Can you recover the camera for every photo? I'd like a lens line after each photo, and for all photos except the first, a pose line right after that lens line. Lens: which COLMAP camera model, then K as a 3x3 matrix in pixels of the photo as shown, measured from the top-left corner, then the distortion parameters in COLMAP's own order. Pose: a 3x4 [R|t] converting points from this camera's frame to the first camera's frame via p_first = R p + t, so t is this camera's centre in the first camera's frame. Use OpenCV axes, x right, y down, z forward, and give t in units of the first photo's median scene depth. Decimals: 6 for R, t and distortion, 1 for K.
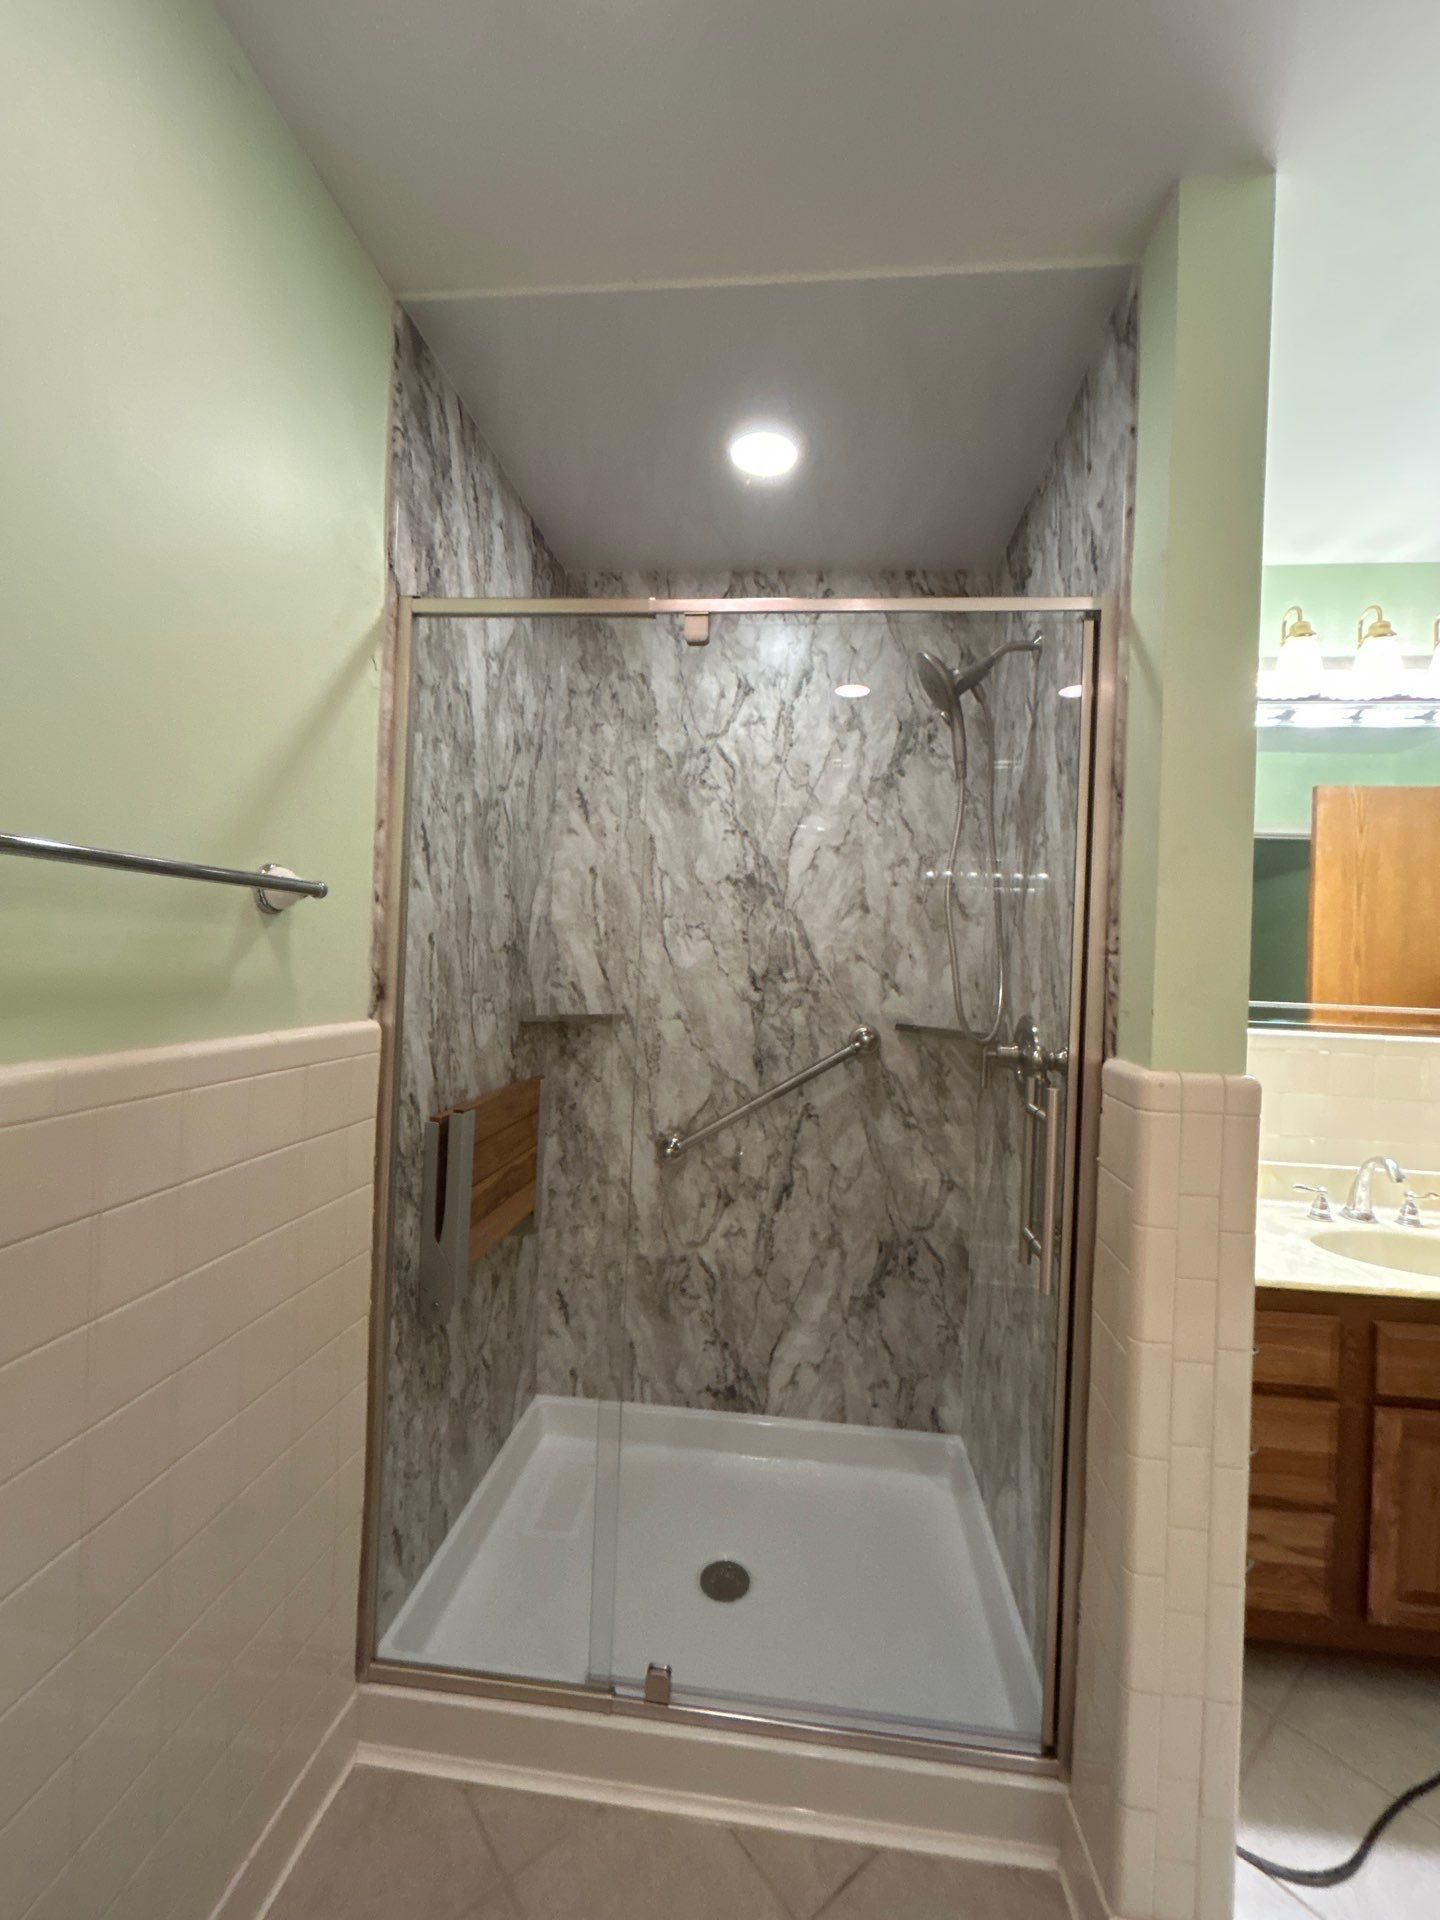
lens RADIAL K [[781.4, 0, 727.1], [0, 781.4, 965.2], [0, 0, 1]] dist [0.001027, -0.000136]
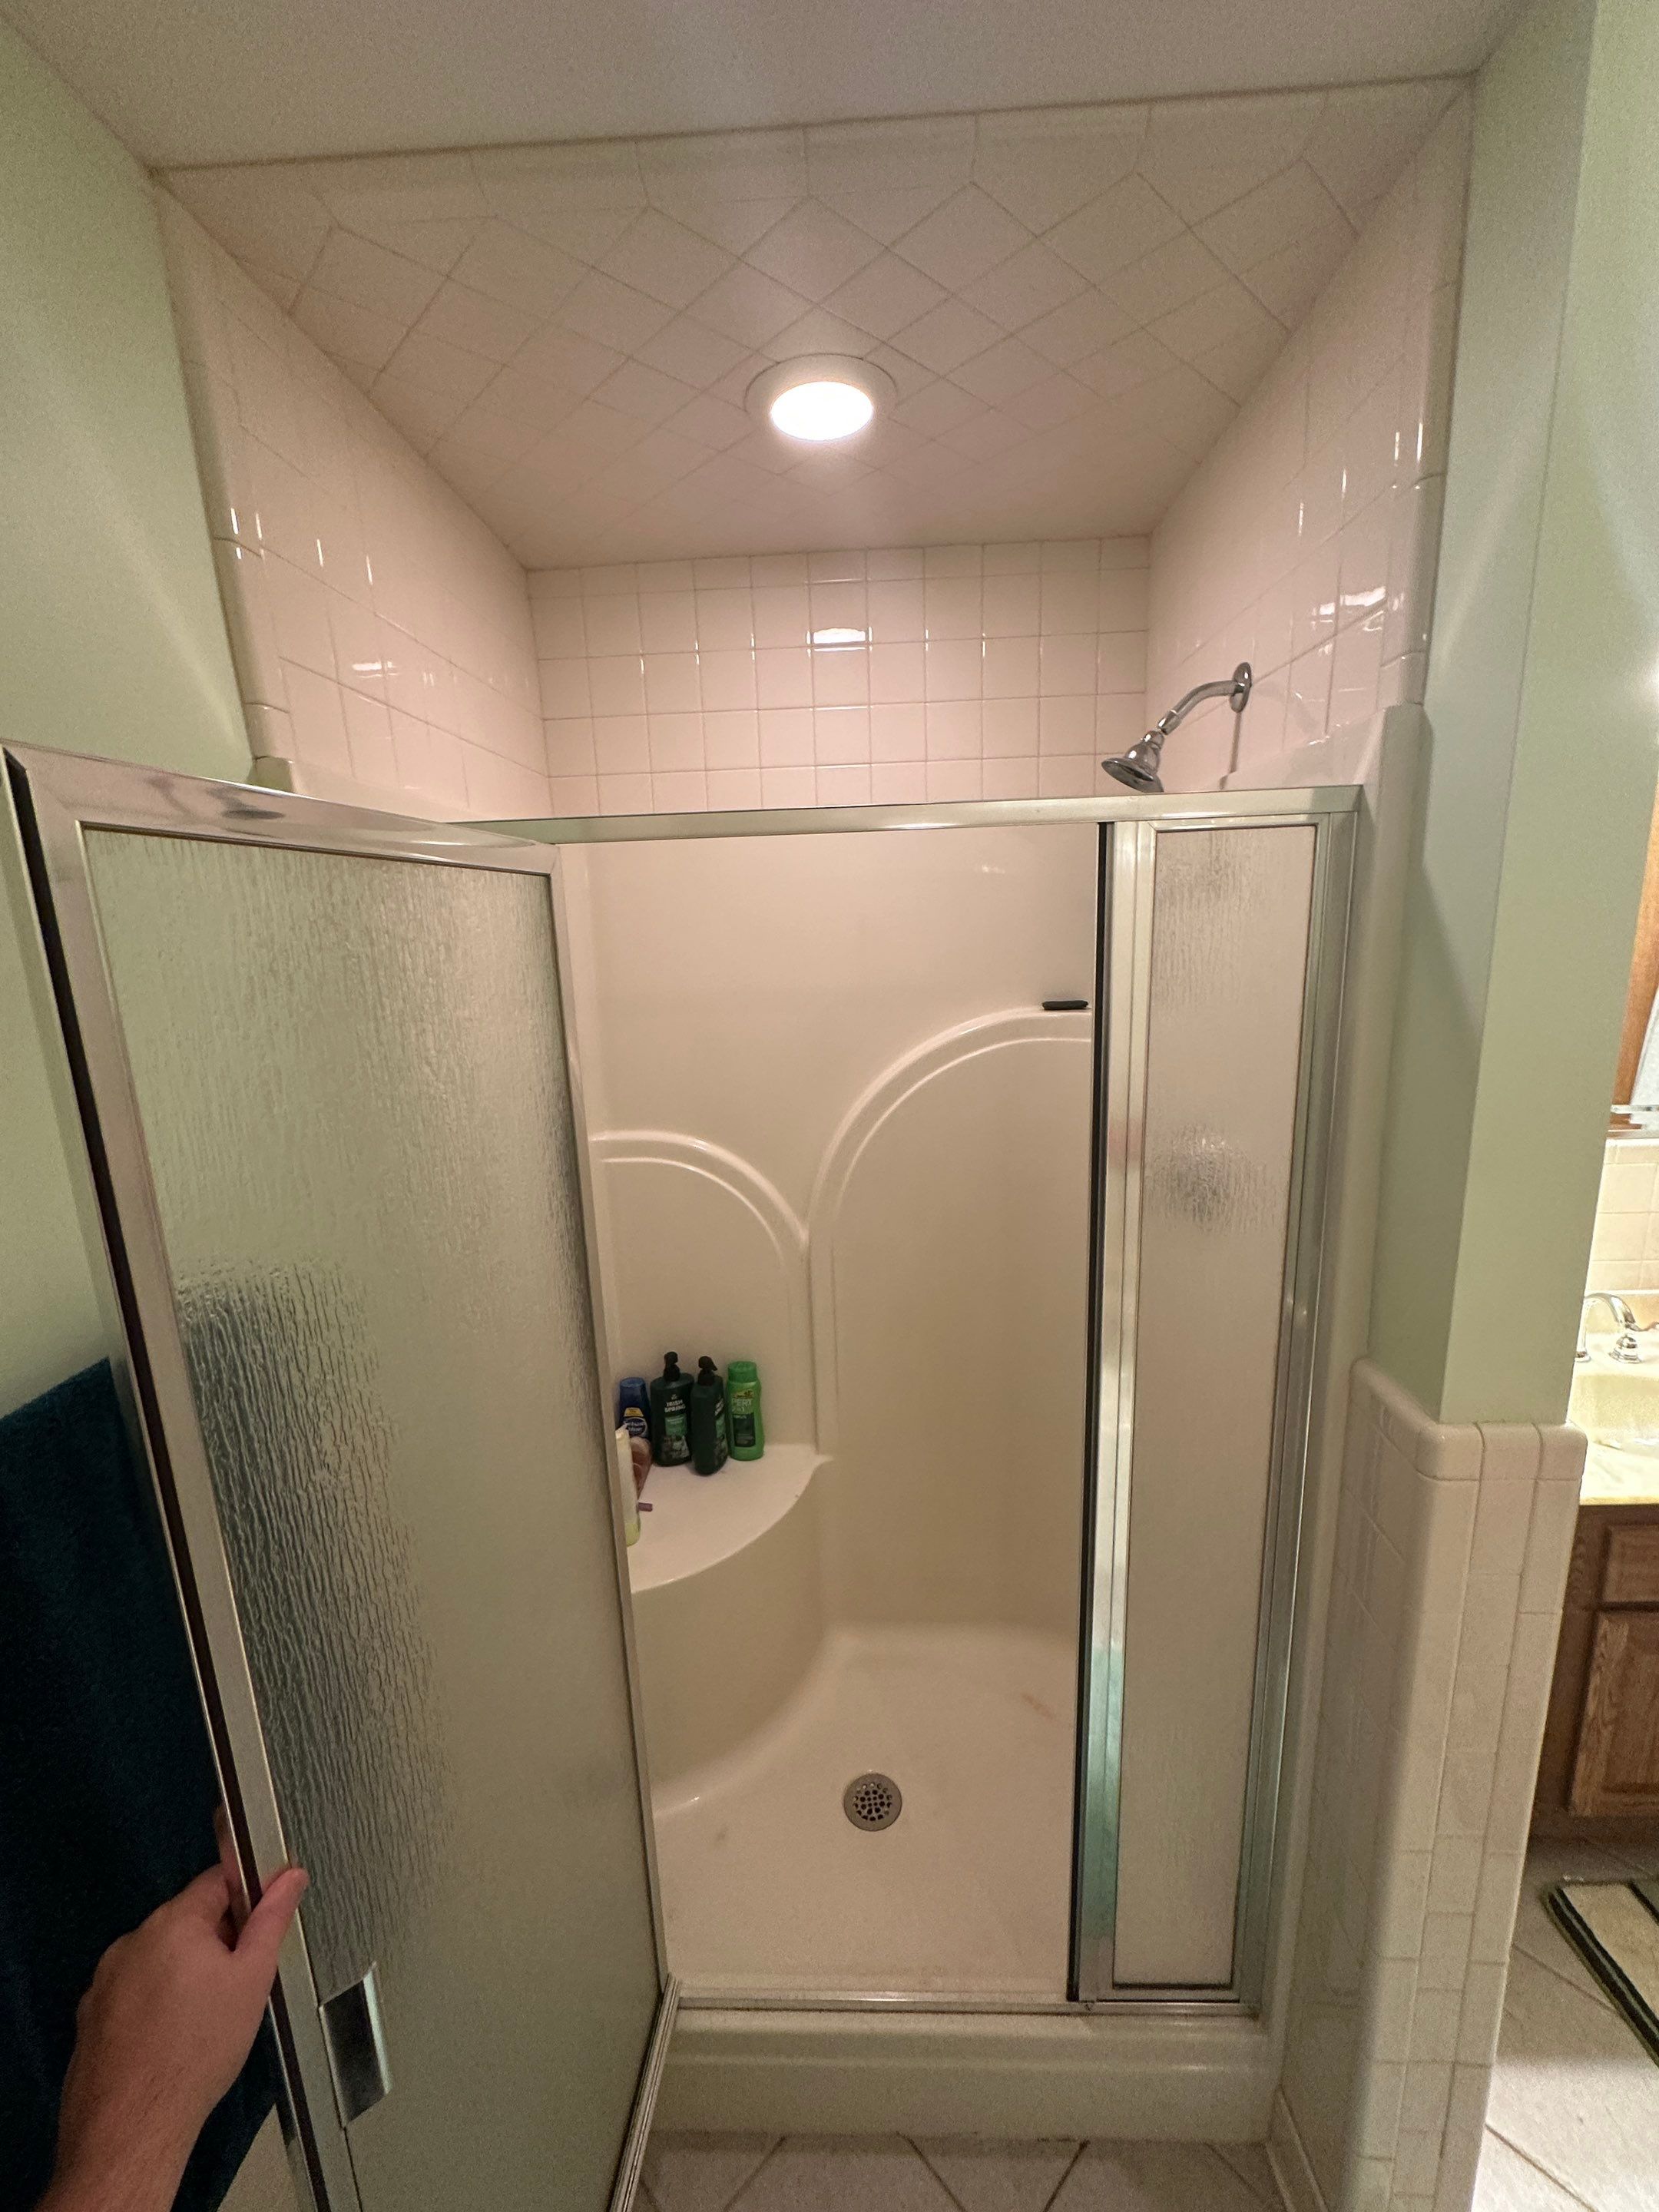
lens RADIAL K [[900.2, 0, 837.7], [0, 900.2, 1112.0], [0, 0, 1]] dist [0.001027, -0.000136]
pose [[0.993867, -0.090677, 0.063297, -0.027666], [0.075802, 0.975381, 0.207087, -0.185824], [-0.080517, -0.201019, 0.976273, 0.133648]]
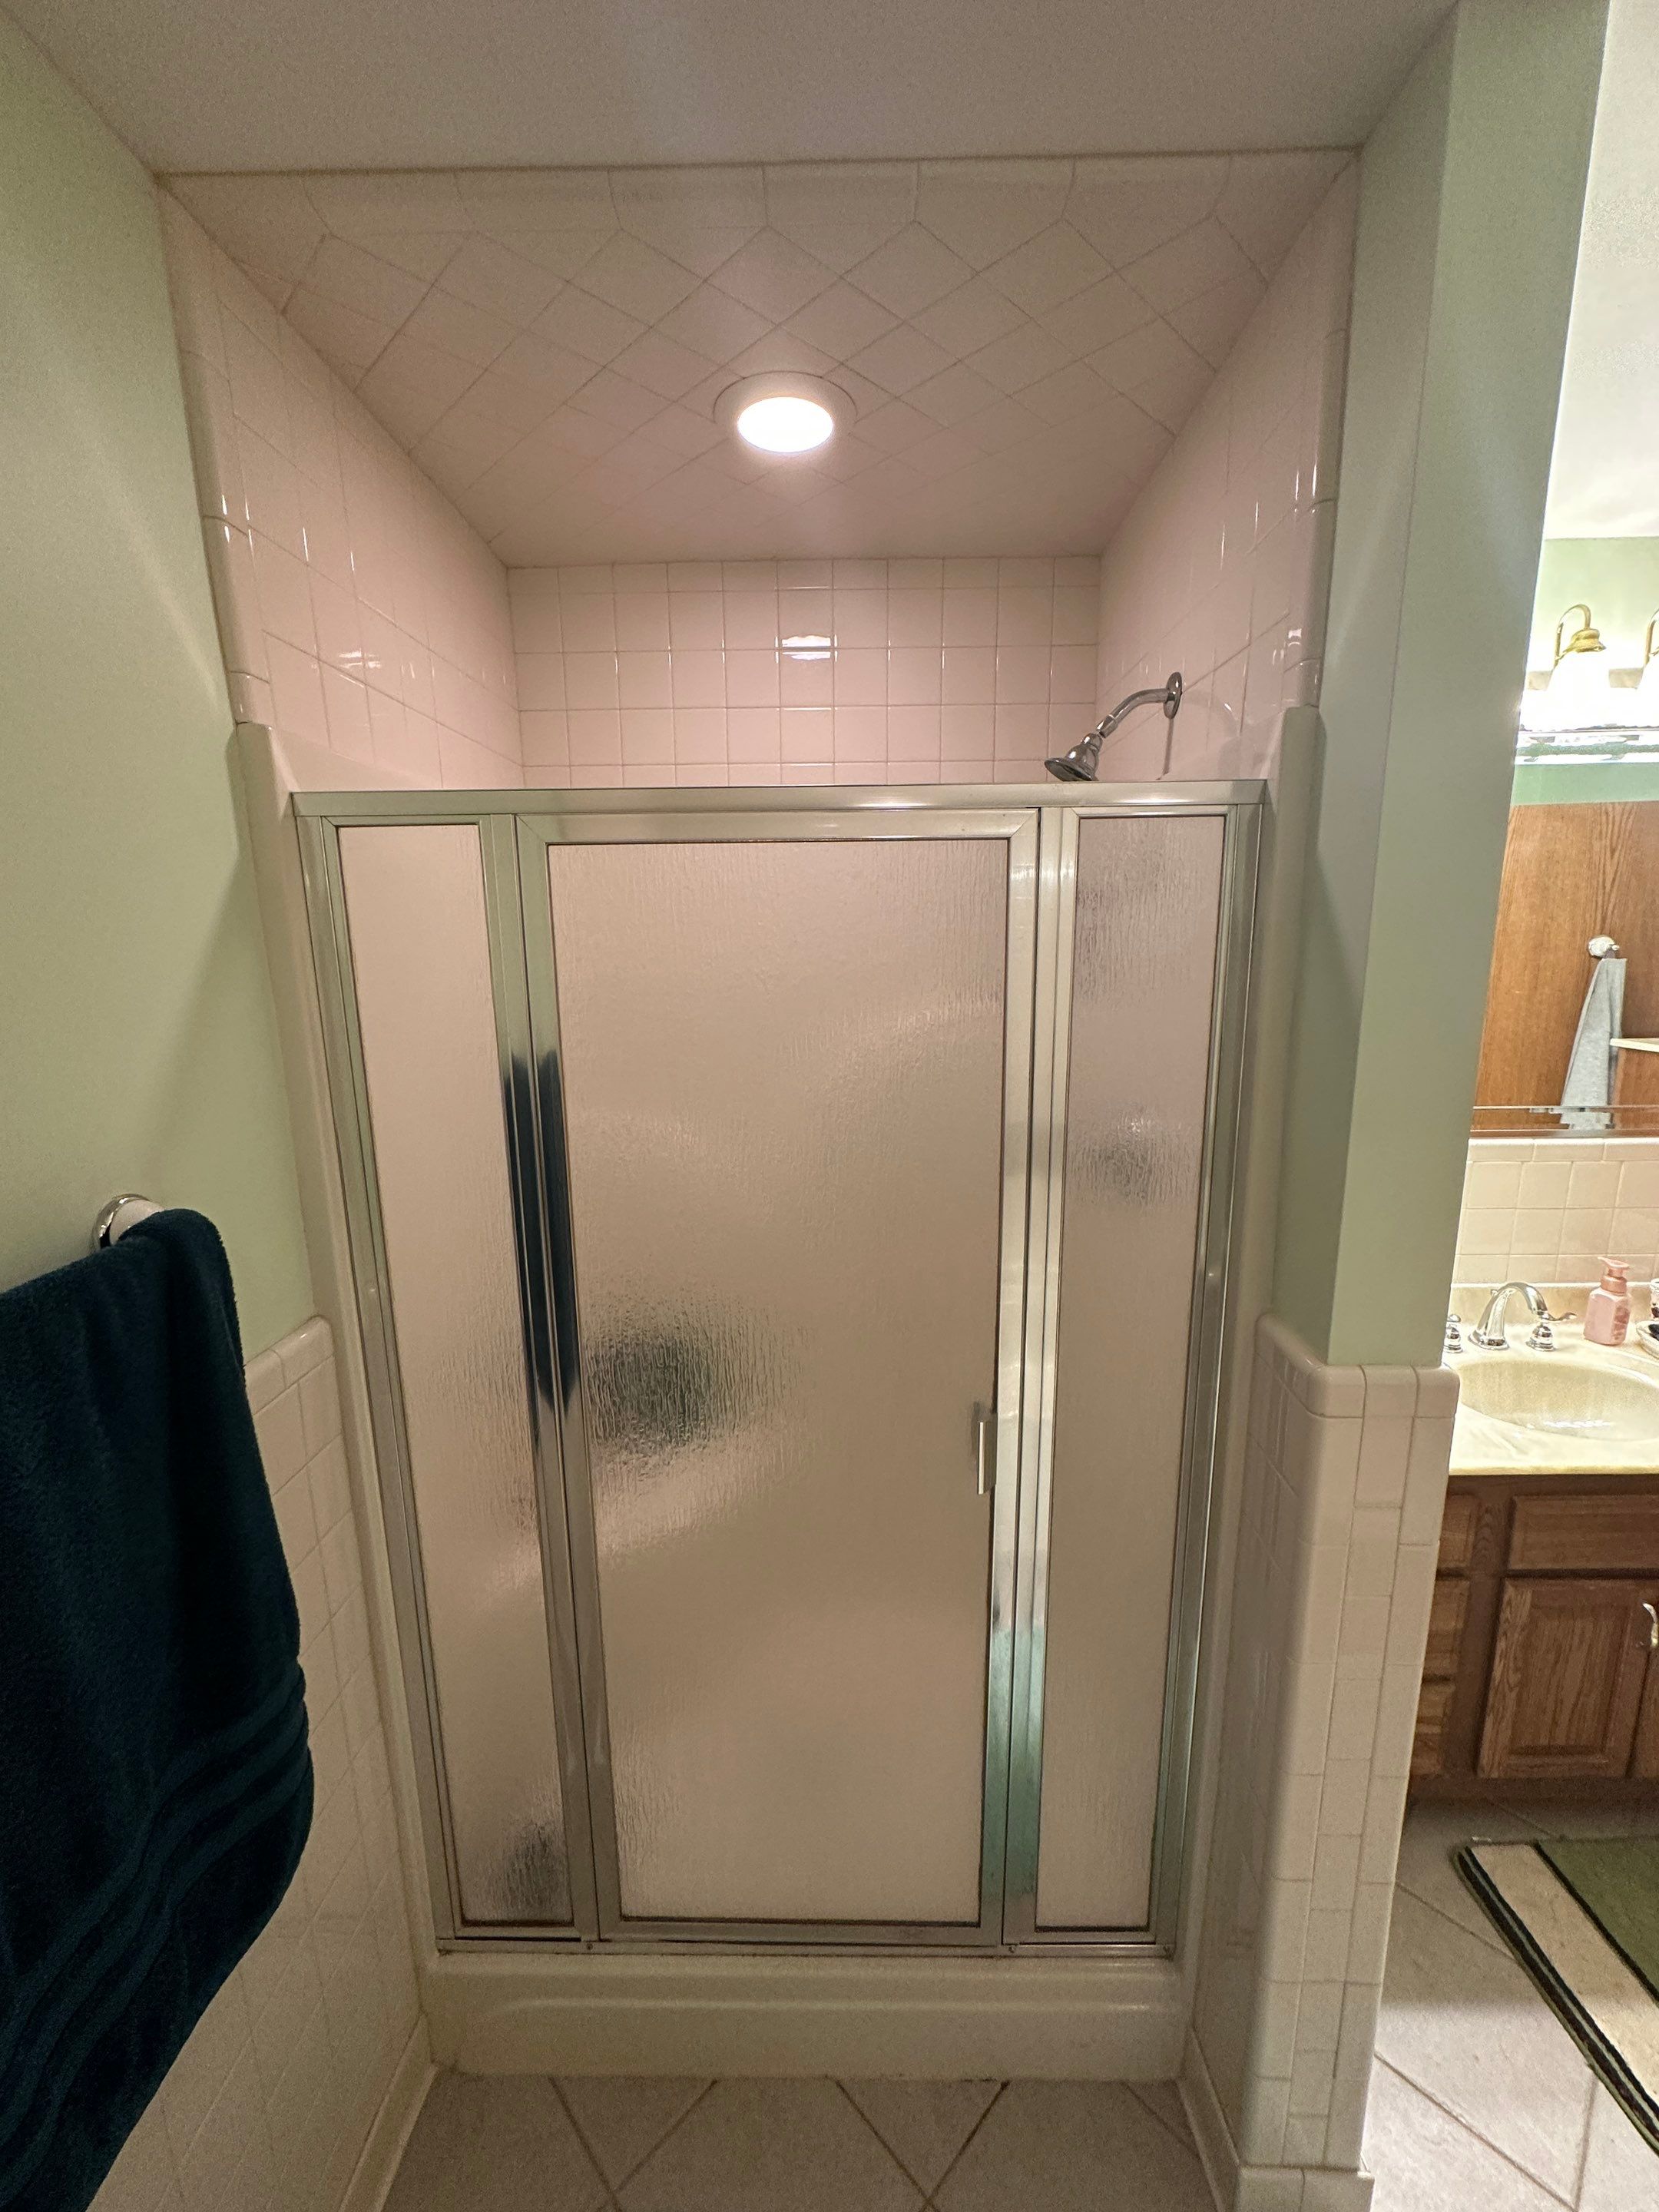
lens RADIAL K [[900.2, 0, 837.7], [0, 900.2, 1112.0], [0, 0, 1]] dist [0.001027, -0.000136]
pose [[0.993615, -0.069097, 0.089194, -0.012711], [0.050939, 0.980110, 0.191808, -0.161146], [-0.100673, -0.186040, 0.977371, 0.095352]]
